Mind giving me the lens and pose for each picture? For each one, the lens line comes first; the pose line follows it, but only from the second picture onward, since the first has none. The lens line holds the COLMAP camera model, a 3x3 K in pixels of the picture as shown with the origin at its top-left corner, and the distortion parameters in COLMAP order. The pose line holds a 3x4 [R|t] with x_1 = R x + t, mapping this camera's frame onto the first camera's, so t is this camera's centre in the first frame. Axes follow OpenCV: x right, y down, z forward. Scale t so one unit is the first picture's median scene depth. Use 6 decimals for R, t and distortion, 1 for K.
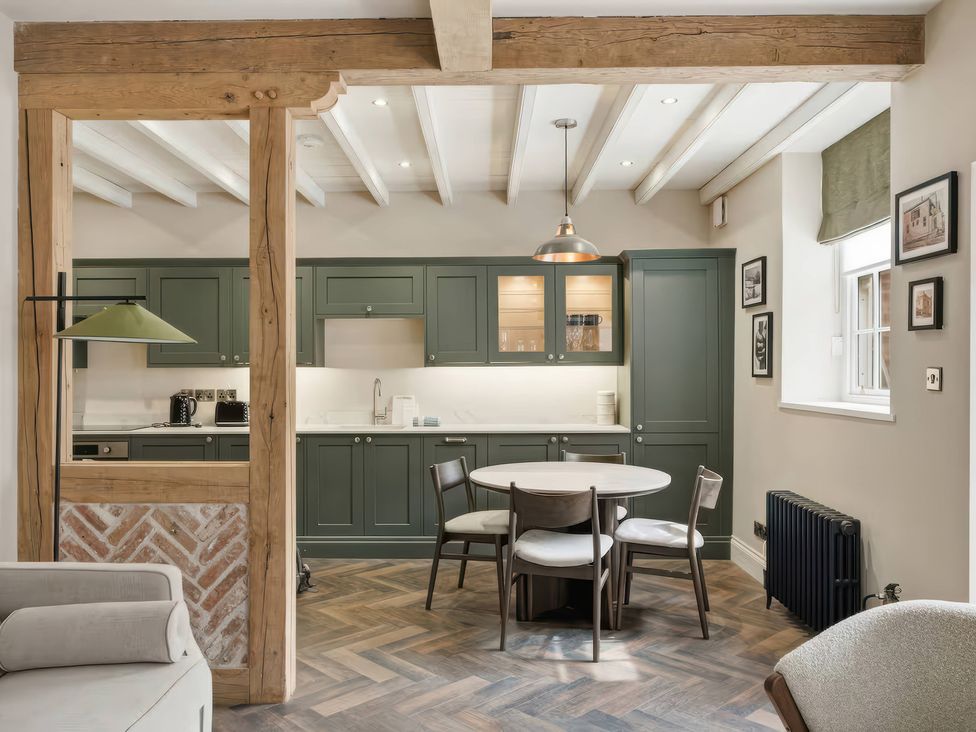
lens RADIAL K [[783.2, 0, 488.4], [0, 783.2, 355.3], [0, 0, 1]] dist [-0.028784, 0.009398]
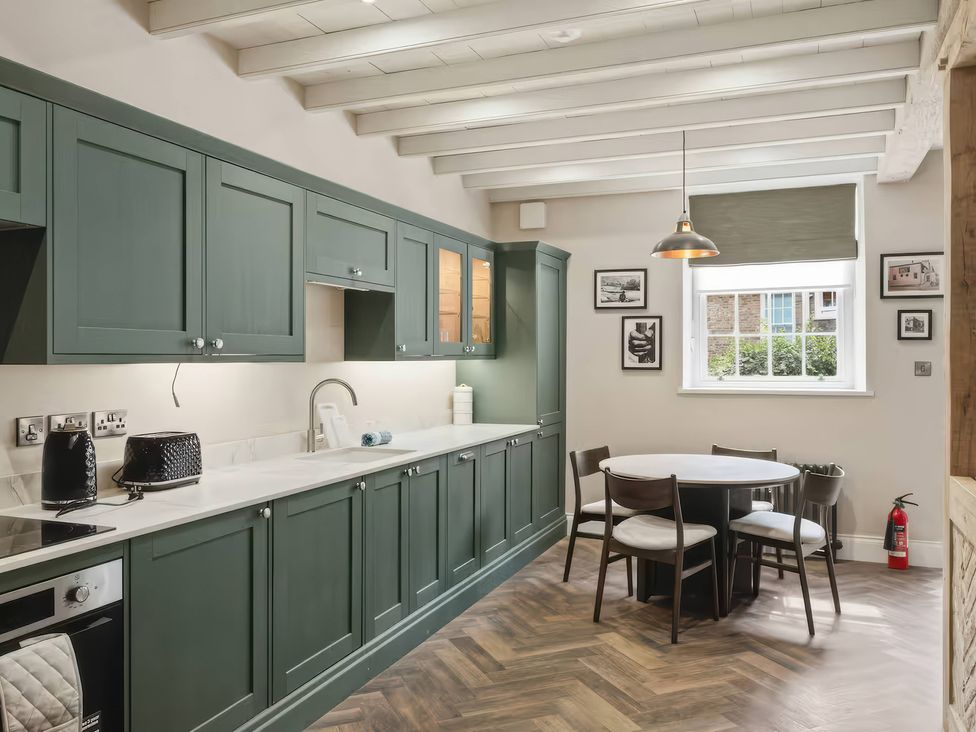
lens RADIAL K [[783.2, 0, 488.4], [0, 783.2, 355.3], [0, 0, 1]] dist [-0.028784, 0.009398]
pose [[0.367865, 0.004318, 0.929869, -0.716169], [-0.016175, 0.999868, 0.001757, 0.006601], [-0.929738, -0.015687, 0.367886, 0.659642]]
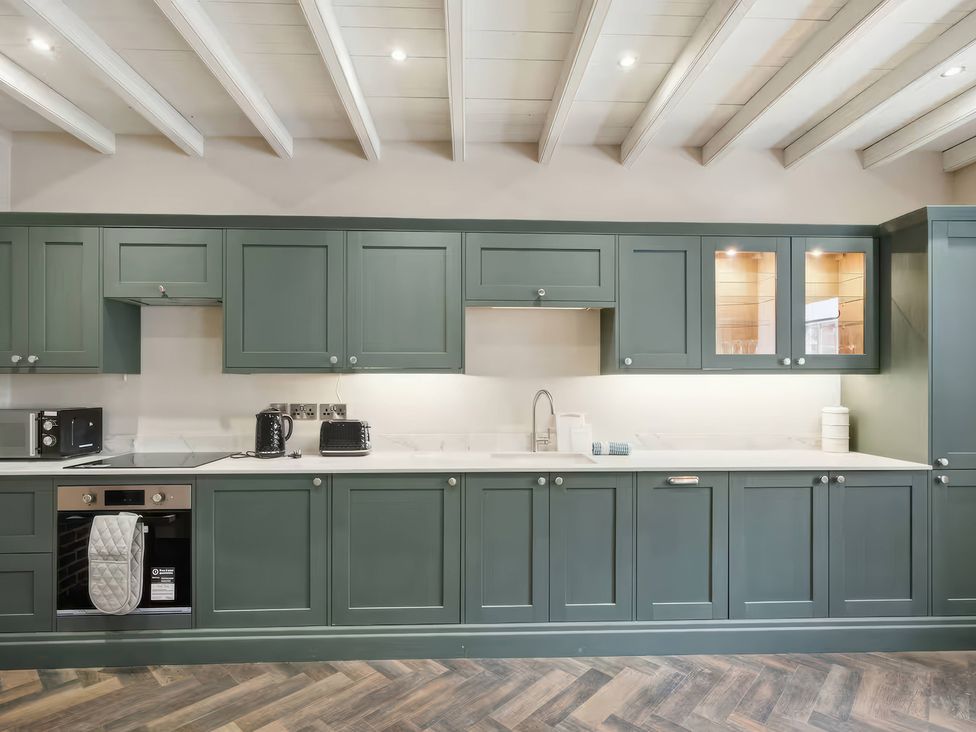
lens RADIAL K [[523.1, 0, 488.8], [0, 523.1, 378.6], [0, 0, 1]] dist [-0.002979, 0.000325]
pose [[0.998901, 0.005599, 0.046527, -0.222426], [-0.006126, 0.999919, 0.011185, 0.013939], [-0.046460, -0.011457, 0.998854, 0.523495]]
